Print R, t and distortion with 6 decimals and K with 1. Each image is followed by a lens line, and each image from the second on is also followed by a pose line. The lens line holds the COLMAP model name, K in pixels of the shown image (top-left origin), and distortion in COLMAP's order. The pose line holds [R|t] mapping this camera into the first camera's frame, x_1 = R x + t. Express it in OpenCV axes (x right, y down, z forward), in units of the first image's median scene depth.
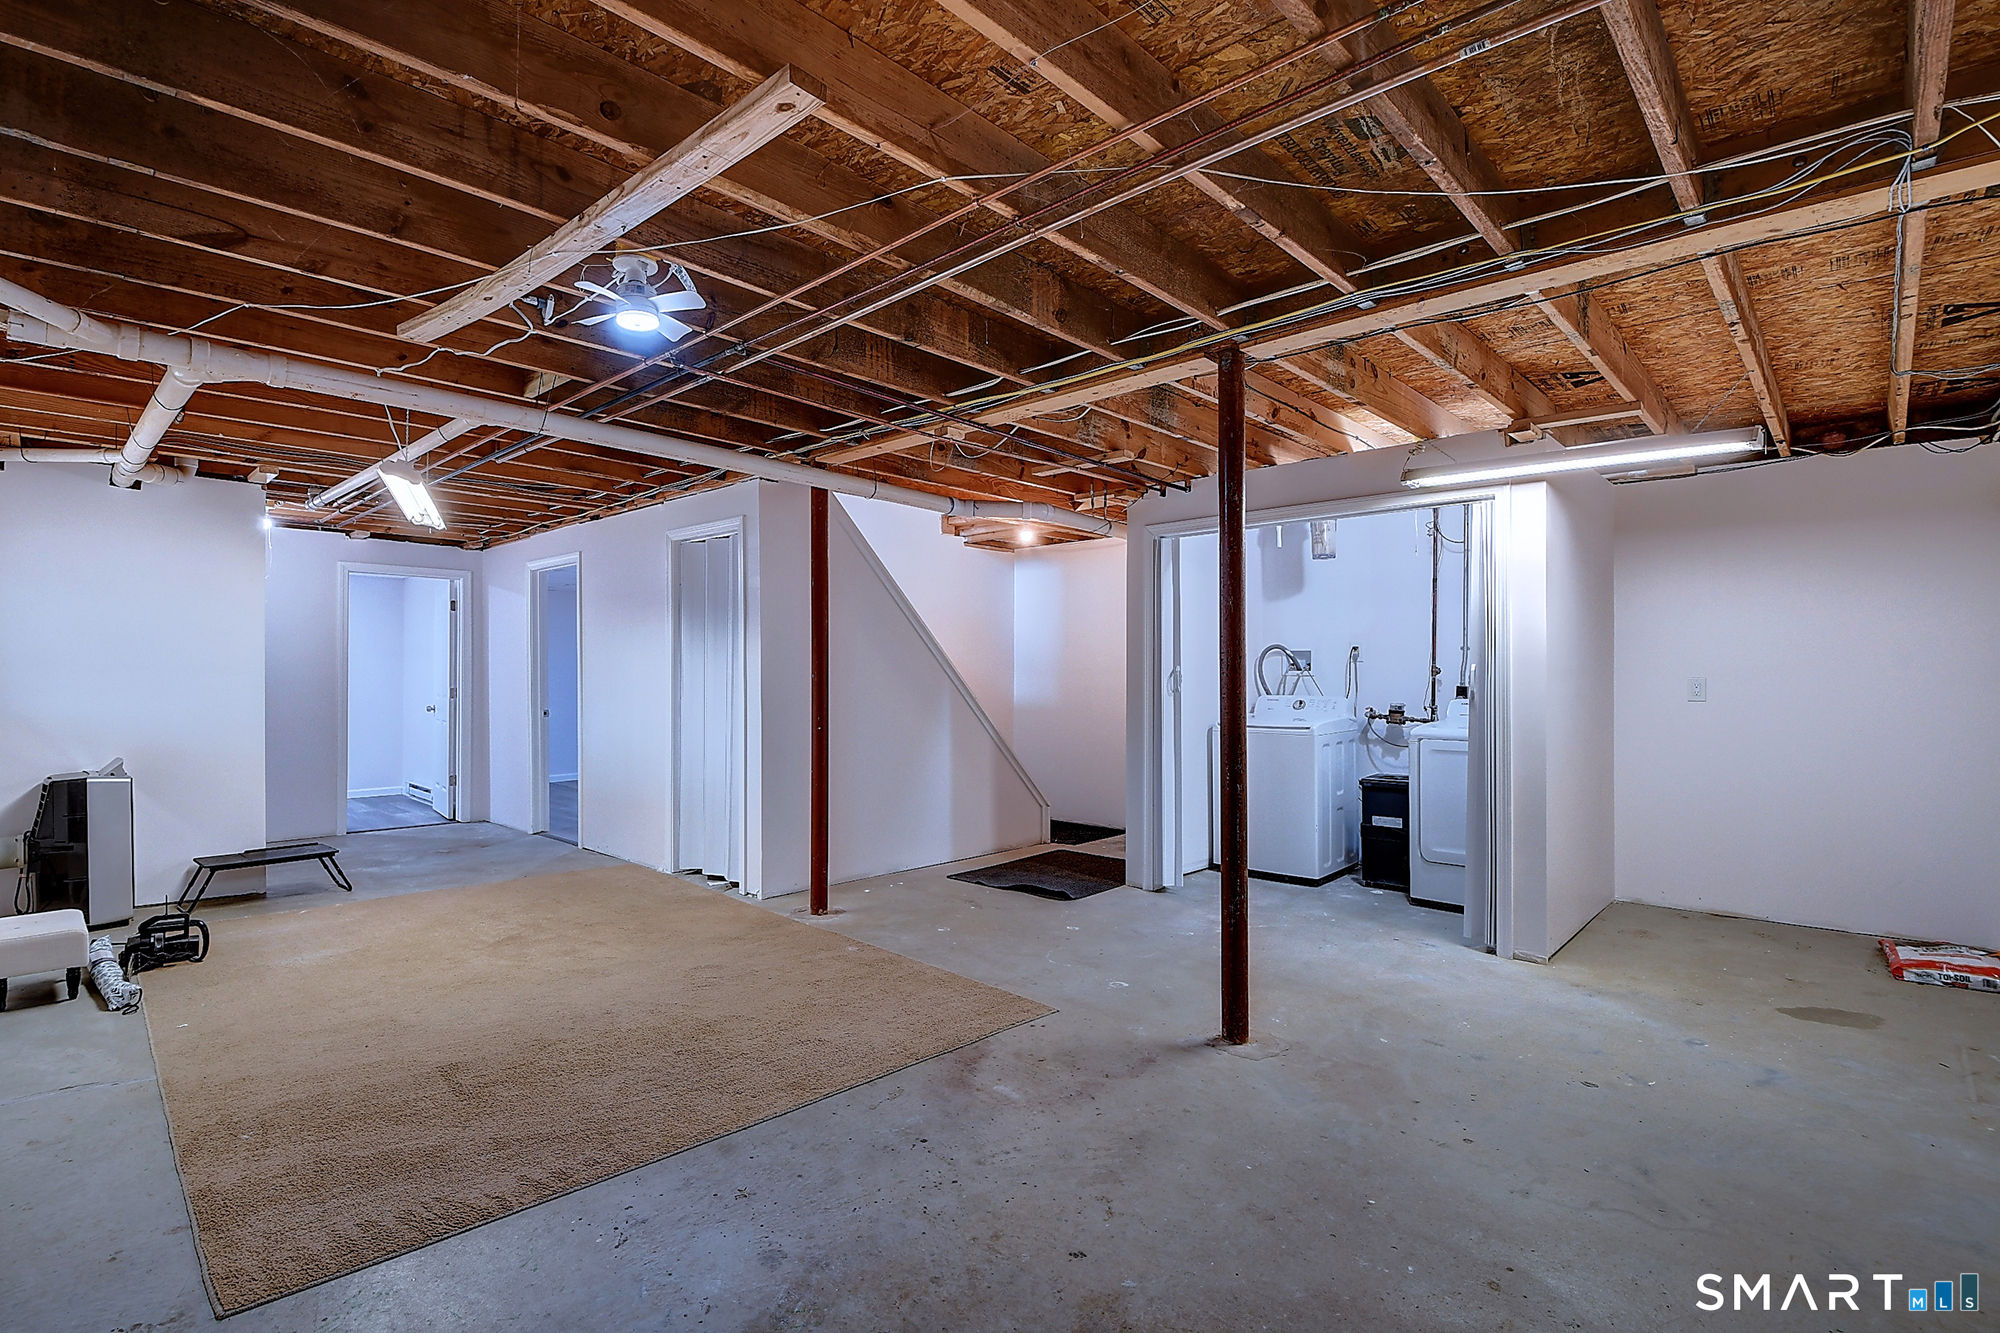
lens RADIAL K [[912.5, 0, 1000.0], [0, 912.5, 666.5], [0, 0, 1]] dist [0.001223, 0.000072]
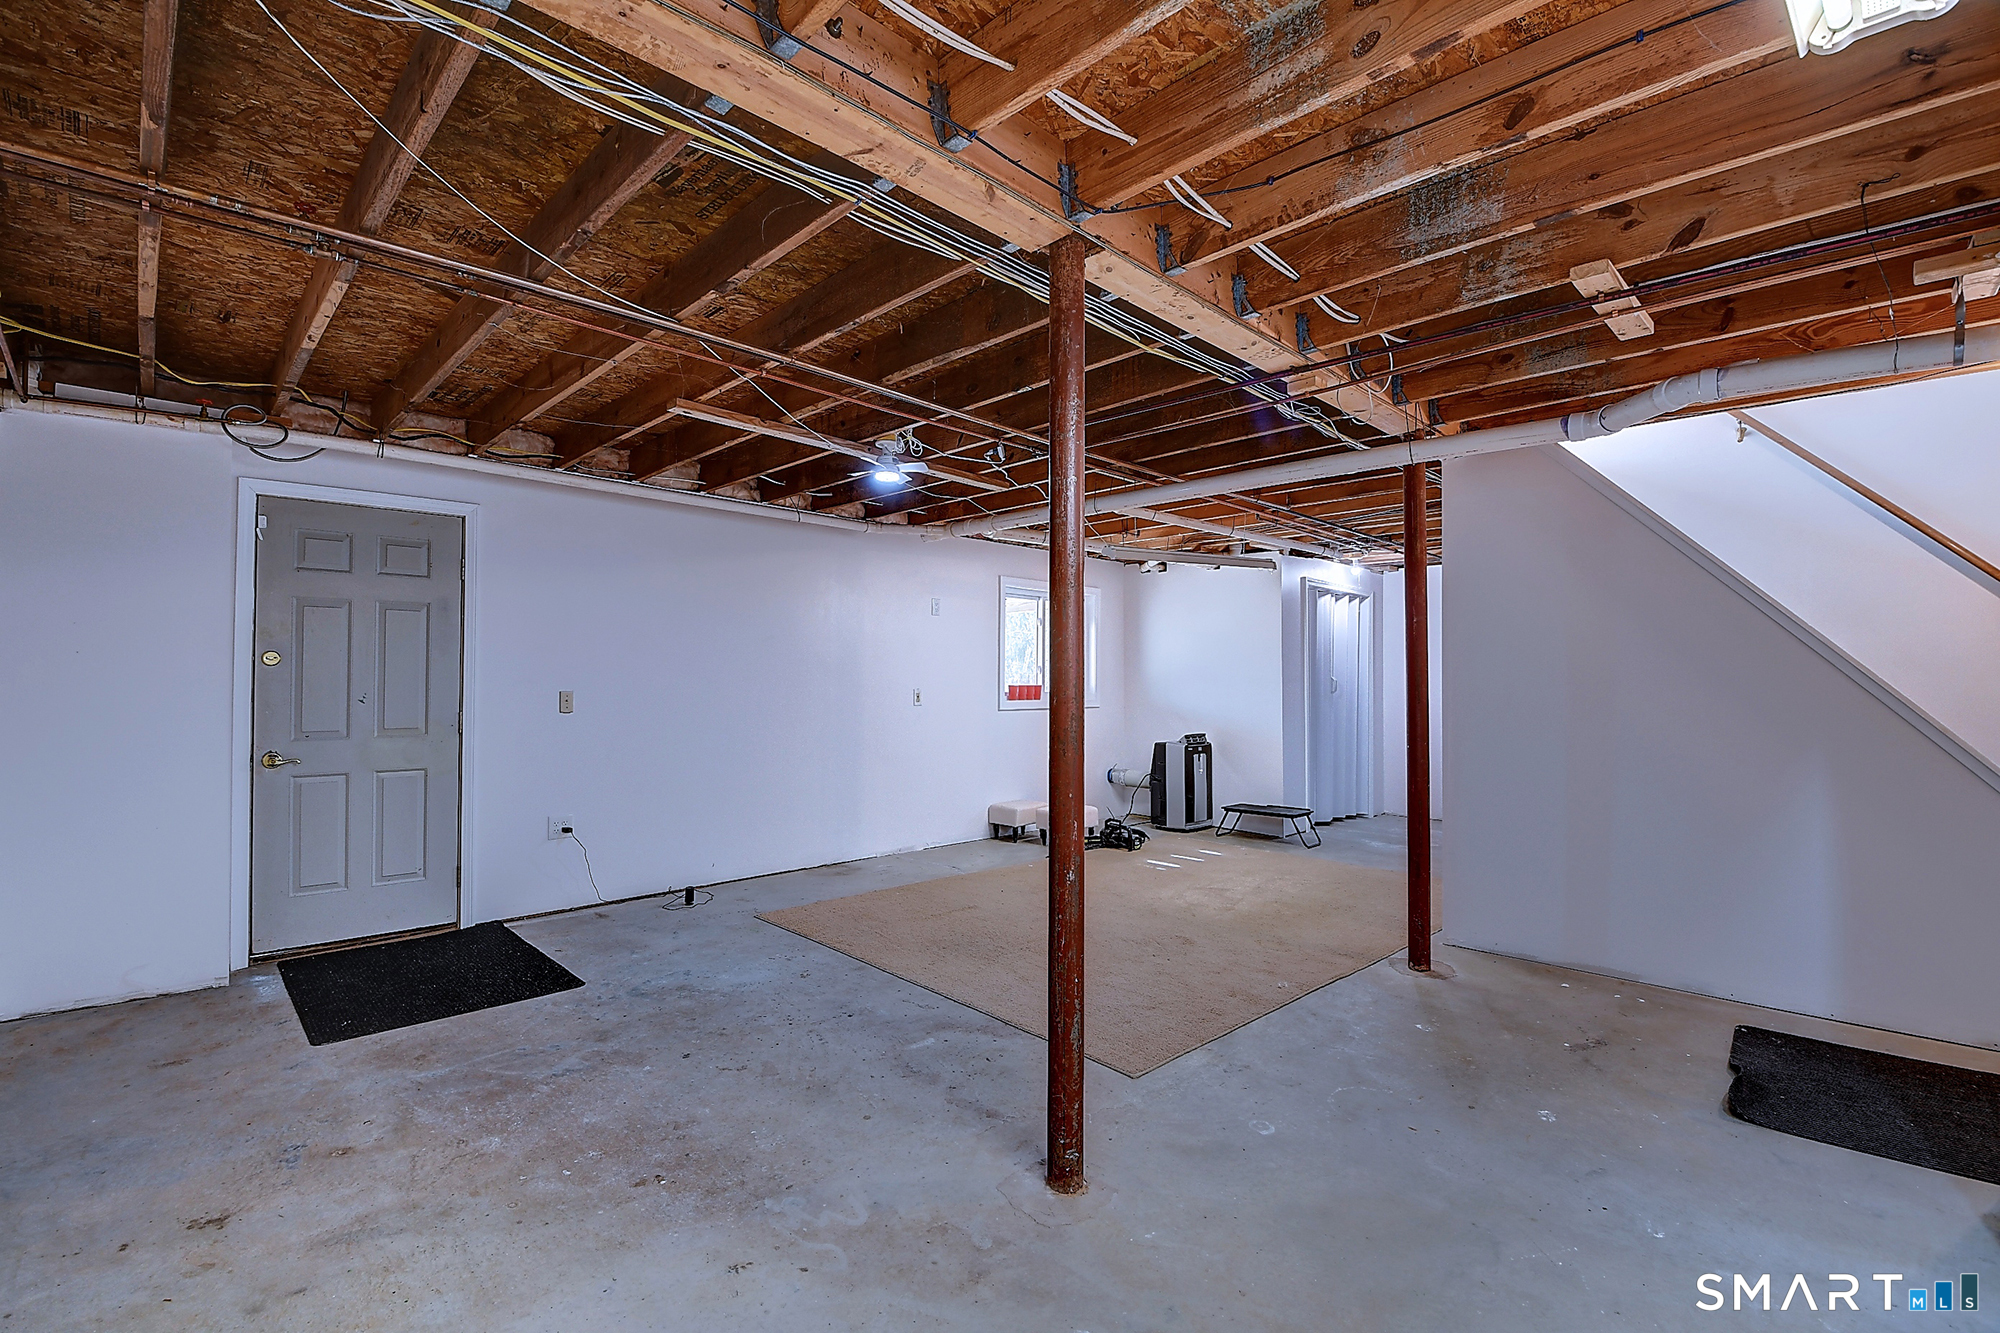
lens RADIAL K [[879.6, 0, 976.4], [0, 879.6, 666.2], [0, 0, 1]] dist [0.010285, -0.023713]
pose [[-0.039879, -0.019500, -0.999014, 1.145172], [0.003528, 0.999801, -0.019656, 0.013540], [0.999198, -0.004308, -0.039802, 1.136713]]
